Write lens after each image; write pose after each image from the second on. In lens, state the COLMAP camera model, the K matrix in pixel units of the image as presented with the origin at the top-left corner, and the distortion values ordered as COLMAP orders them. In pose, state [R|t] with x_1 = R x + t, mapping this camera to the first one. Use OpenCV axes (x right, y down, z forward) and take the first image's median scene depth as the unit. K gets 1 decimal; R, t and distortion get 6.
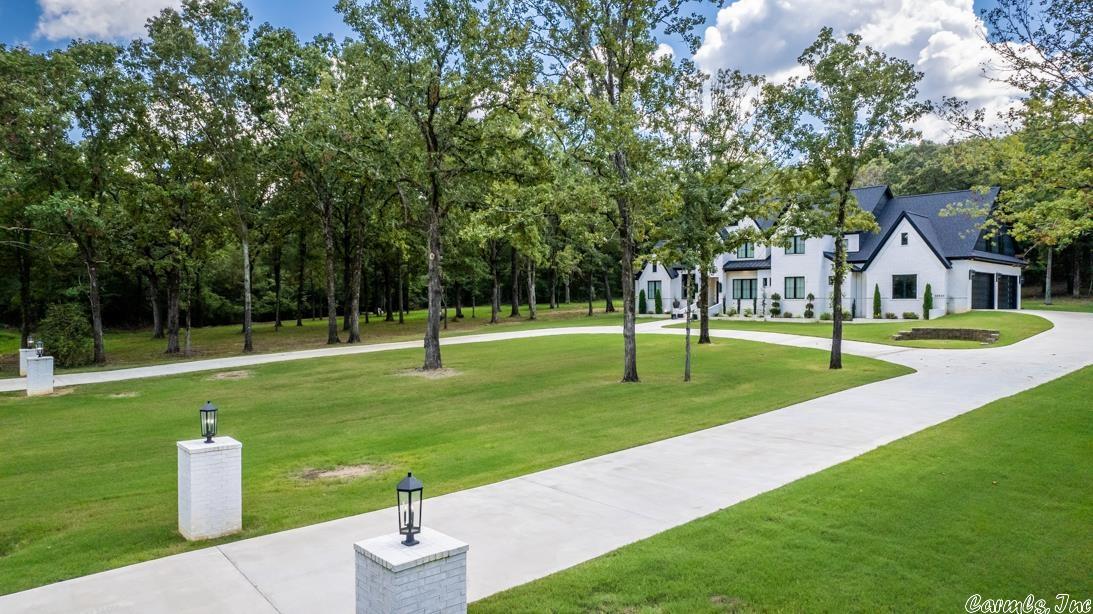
lens RADIAL K [[704.2, 0, 546.5], [0, 704.2, 307.0], [0, 0, 1]] dist [-0.027221, 0.002668]
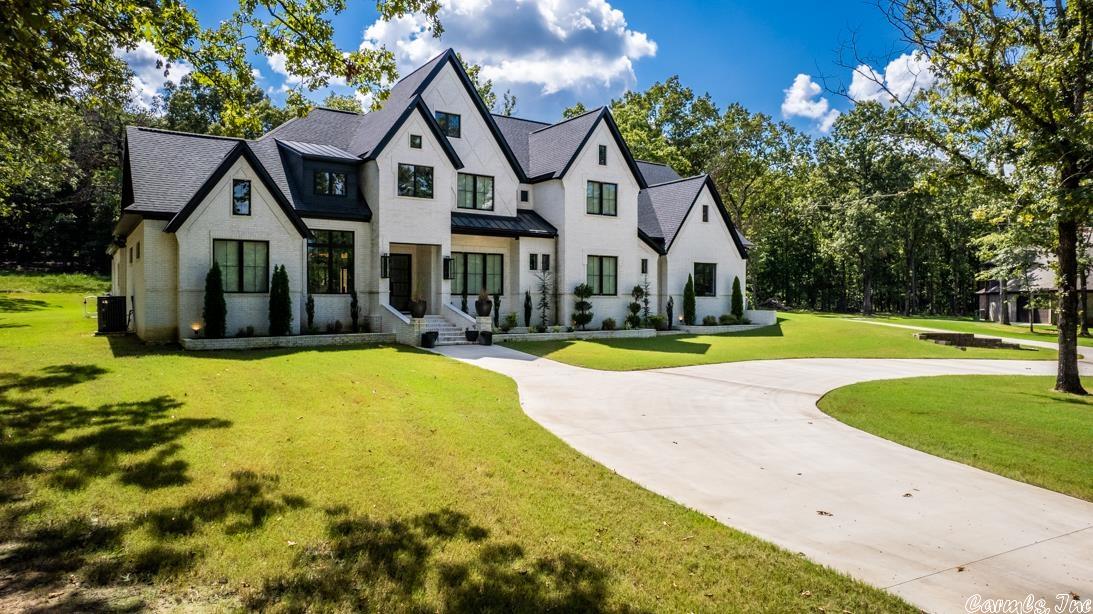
lens RADIAL K [[704.2, 0, 546.5], [0, 704.2, 307.0], [0, 0, 1]] dist [-0.027221, 0.002668]
pose [[0.113777, -0.010888, 0.993447, -0.196595], [0.004879, 0.999934, 0.010400, -0.007944], [-0.993494, 0.003664, 0.113822, 0.924708]]
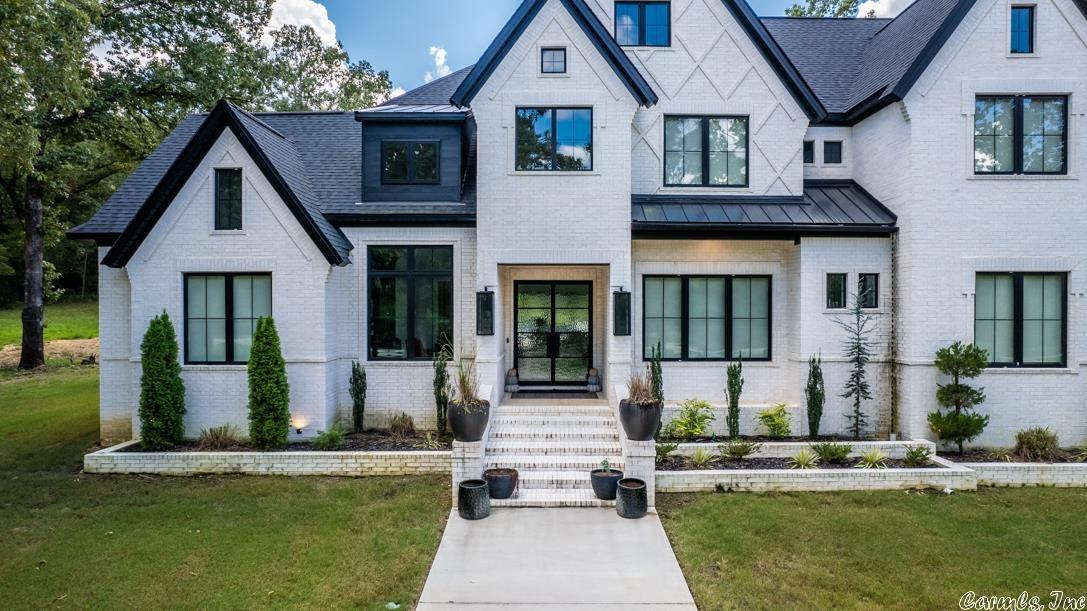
lens RADIAL K [[700.4, 0, 543.5], [0, 700.4, 305.5], [0, 0, 1]] dist [-0.027221, 0.002668]
pose [[0.658085, -0.004872, 0.752928, 0.071985], [0.006068, 0.999981, 0.001167, -0.031381], [-0.752919, 0.003801, 0.658102, 0.913369]]
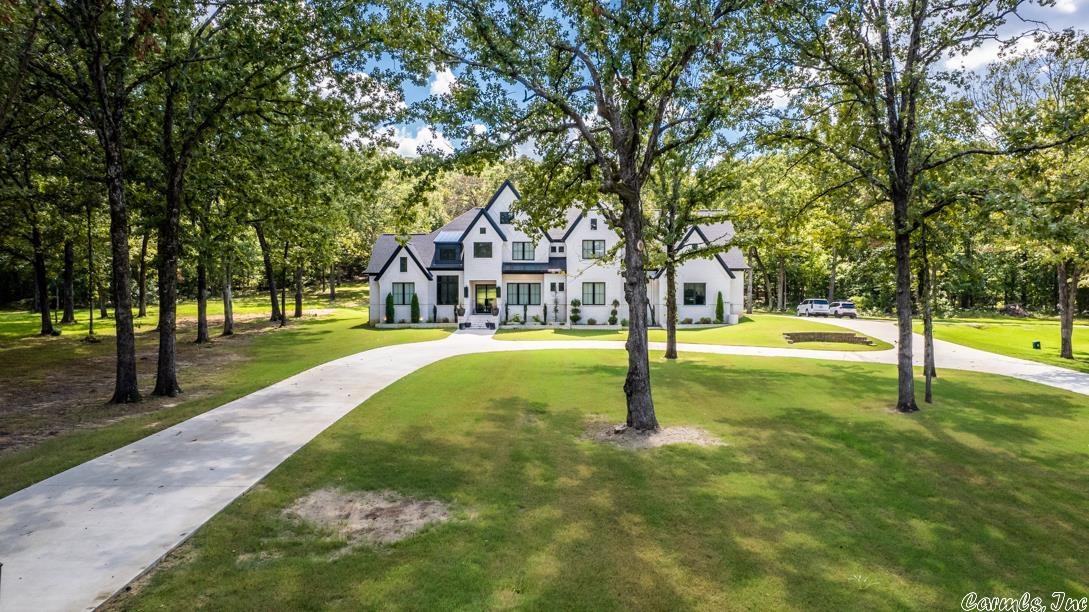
lens RADIAL K [[701.7, 0, 544.5], [0, 701.7, 306.0], [0, 0, 1]] dist [-0.027221, 0.002668]
pose [[0.669255, -0.008863, 0.742980, -0.391960], [0.006611, 0.999960, 0.005973, -0.015601], [-0.743003, 0.000915, 0.669287, 0.376755]]
